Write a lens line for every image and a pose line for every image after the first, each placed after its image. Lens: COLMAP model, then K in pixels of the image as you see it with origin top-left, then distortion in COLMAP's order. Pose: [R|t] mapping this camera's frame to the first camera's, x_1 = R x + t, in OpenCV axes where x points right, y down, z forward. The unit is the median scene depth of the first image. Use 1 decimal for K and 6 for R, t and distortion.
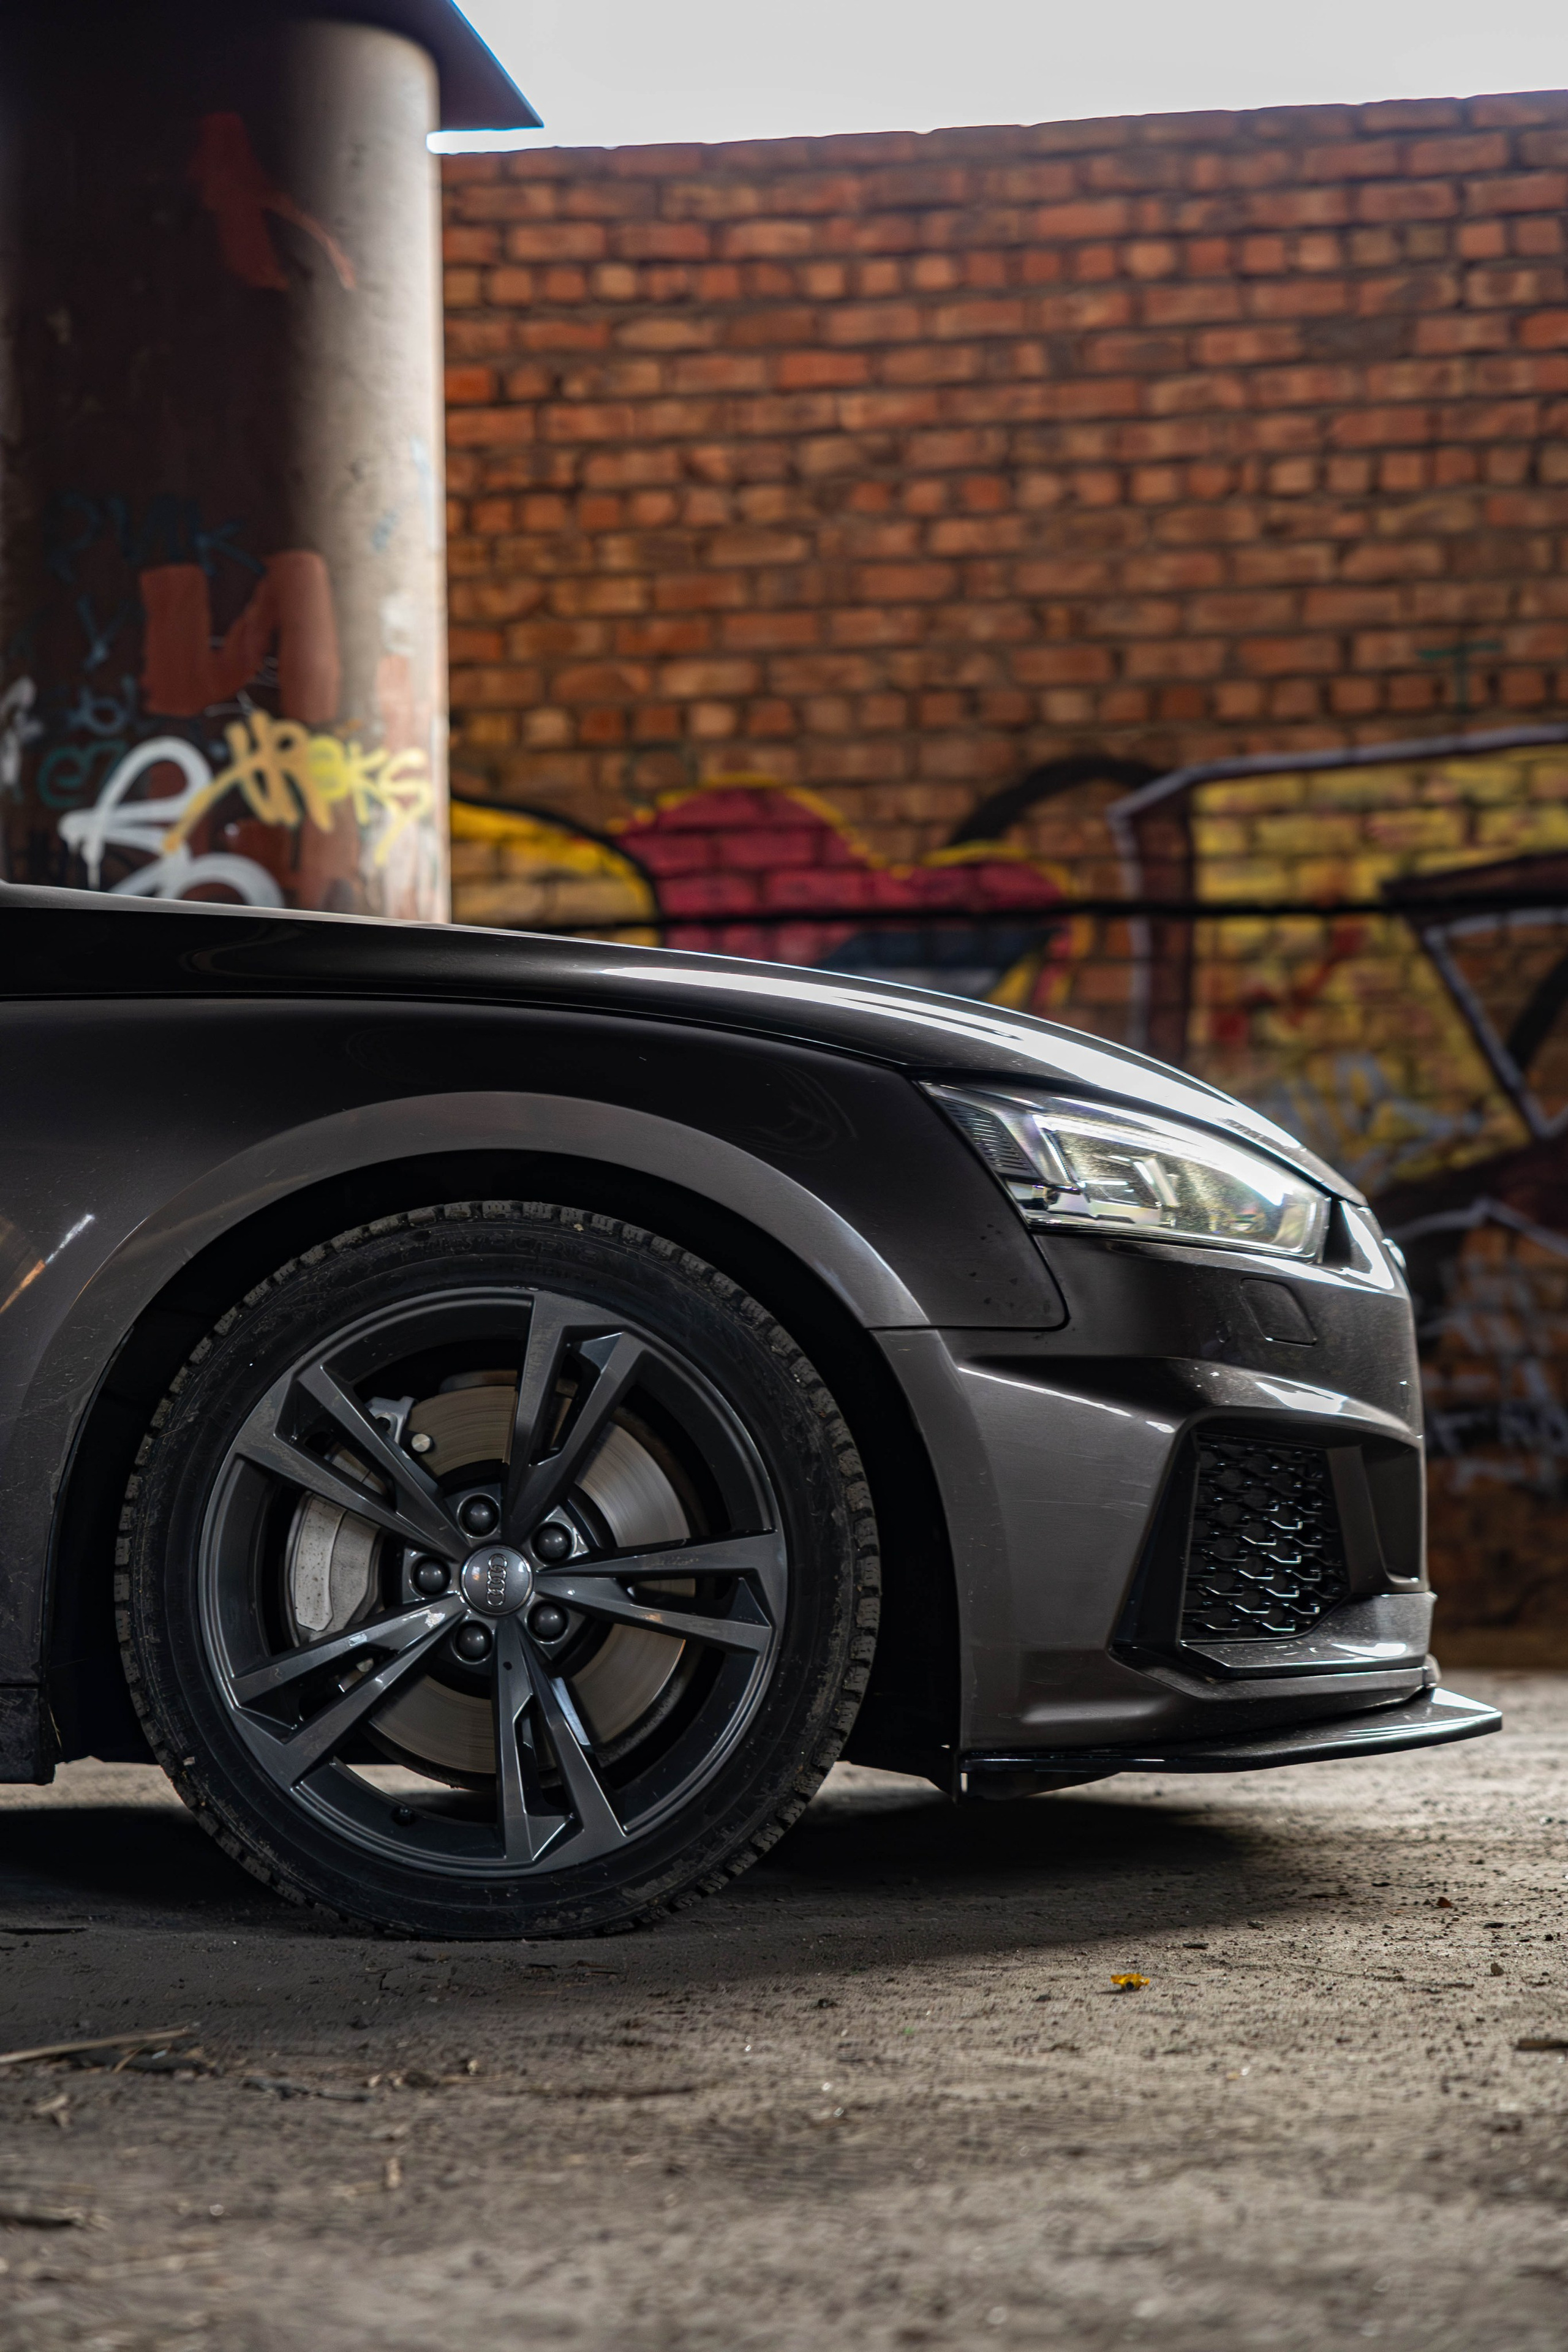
lens RADIAL K [[4520.0, 0, 773.5], [0, 4520.0, 1162.7], [0, 0, 1]] dist [0.047661, 0.000000]
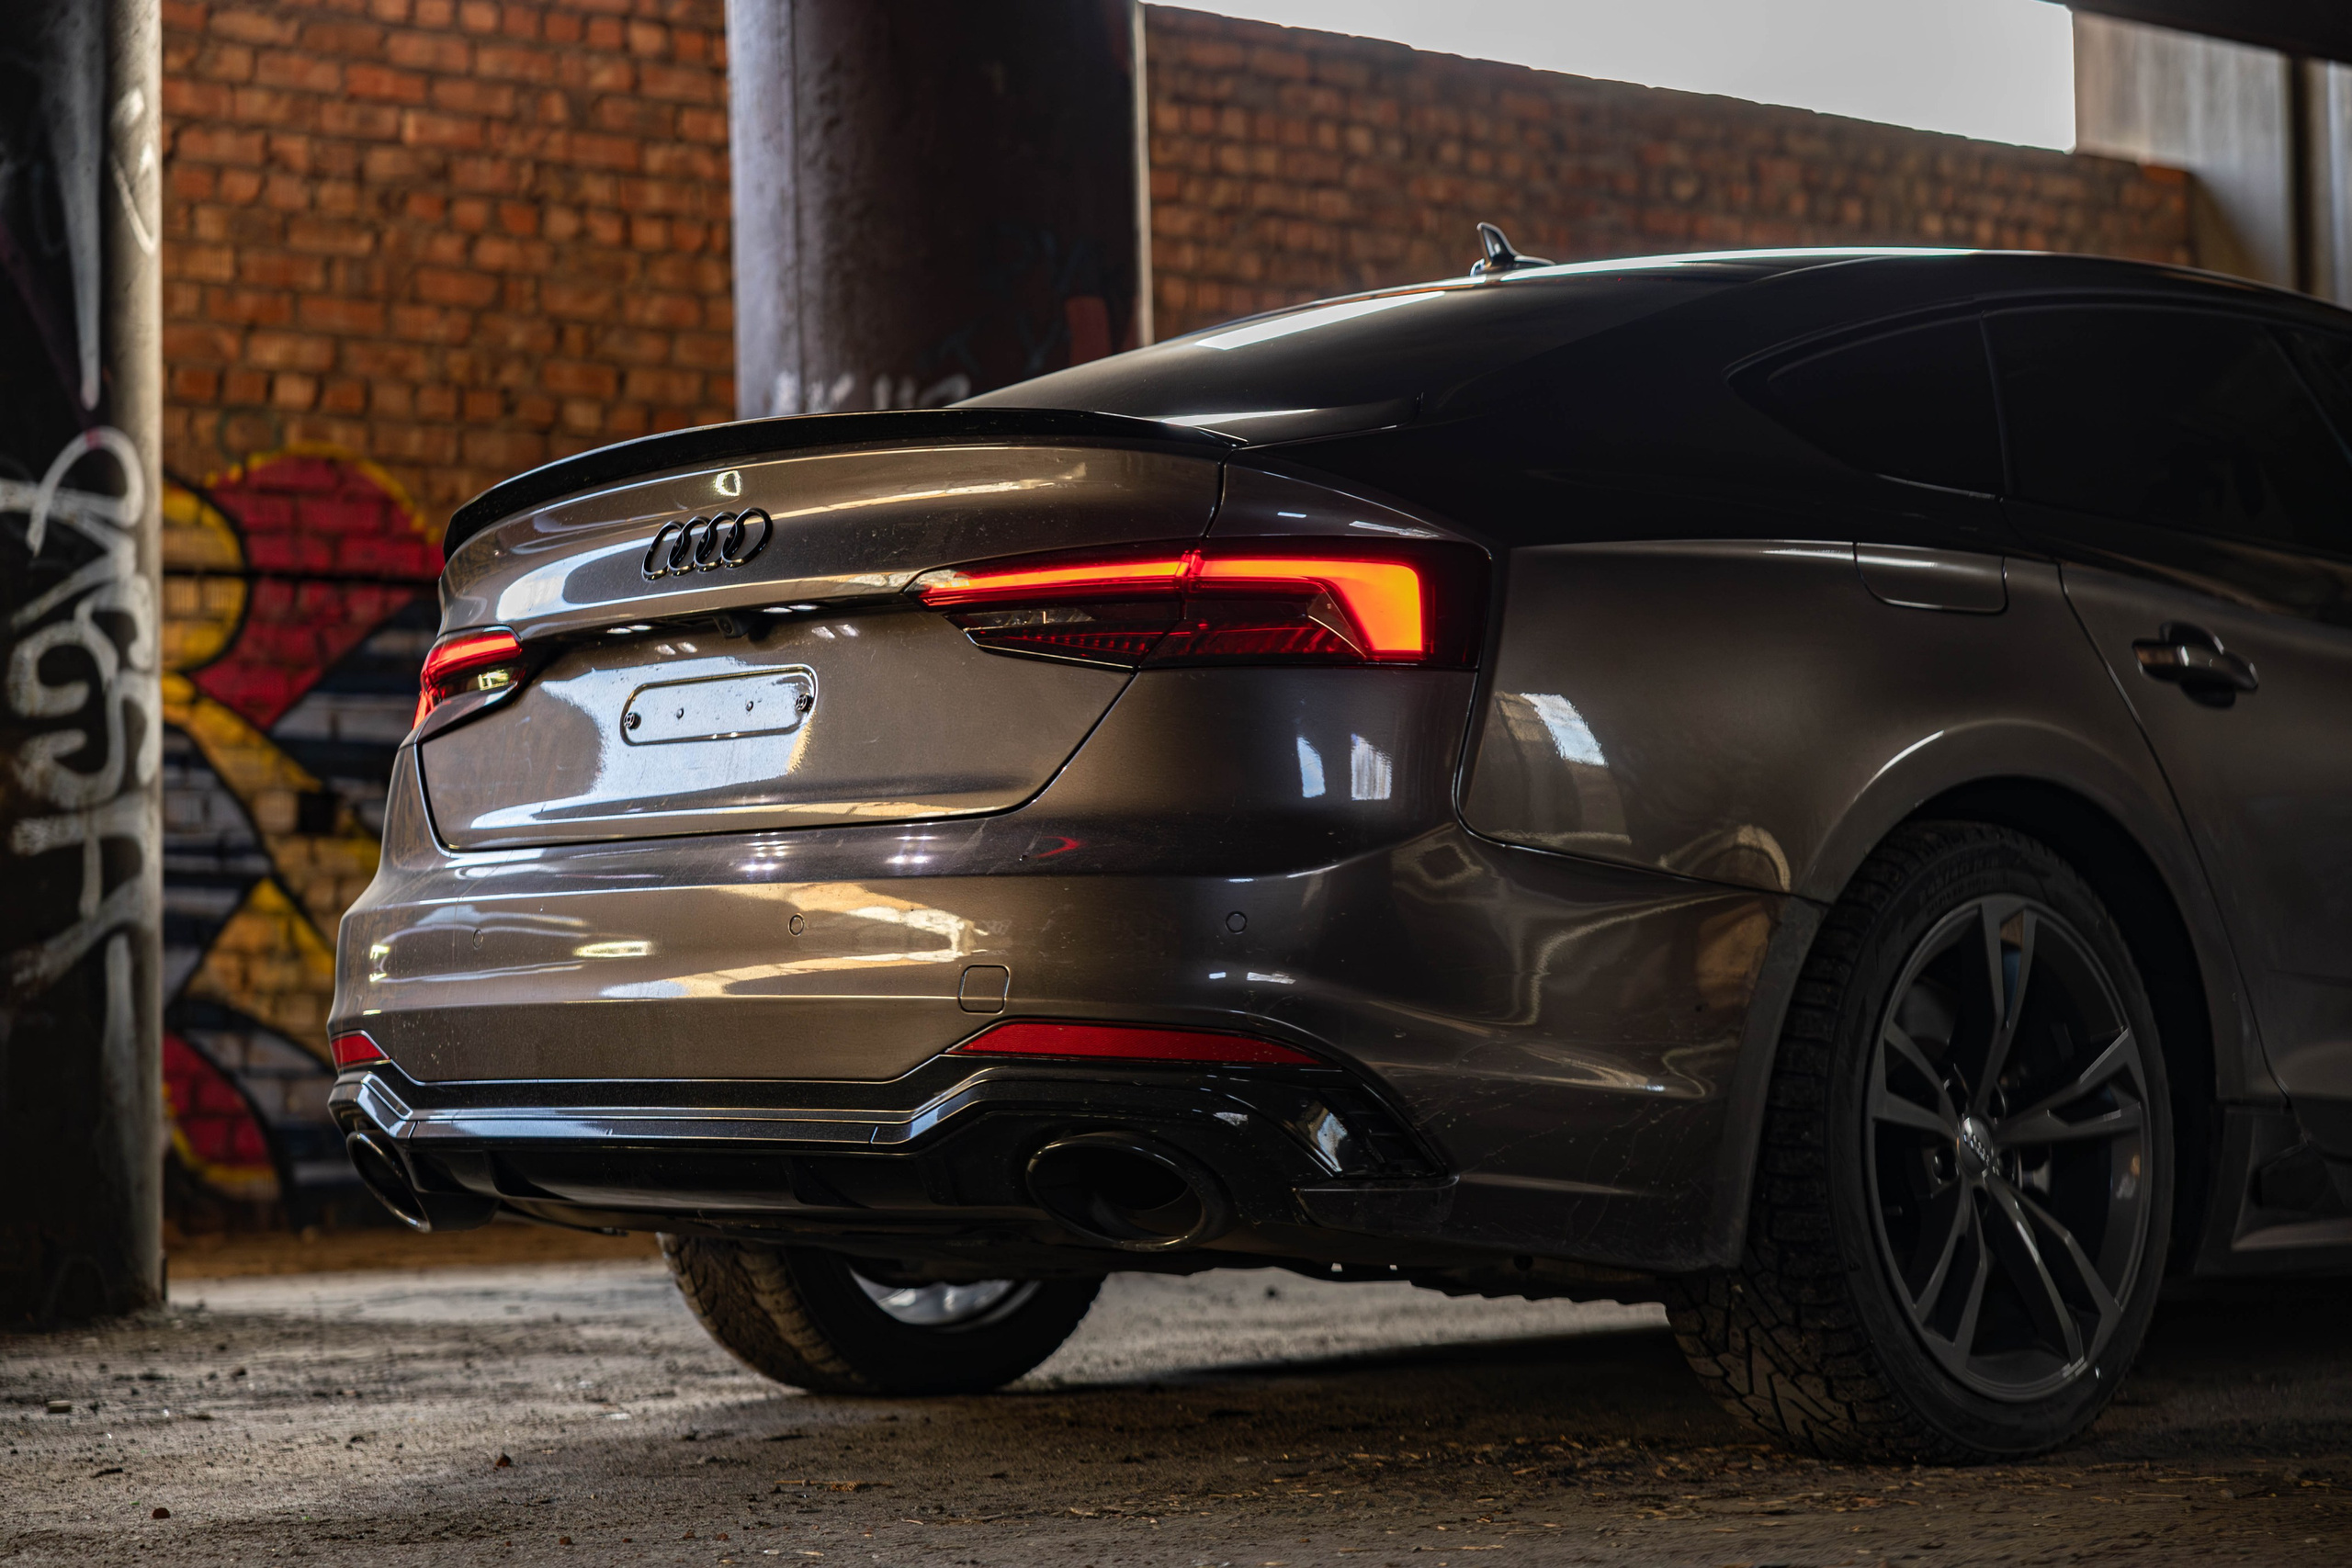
lens RADIAL K [[4275.4, 0, 1189.3], [0, 4275.4, 708.2], [0, 0, 1]] dist [0.044161, 0.000000]
pose [[0.705469, 0.058426, 0.706328, -0.587045], [-0.037588, 0.998278, -0.045033, 0.016221], [-0.707743, 0.005220, 0.706450, 0.125479]]
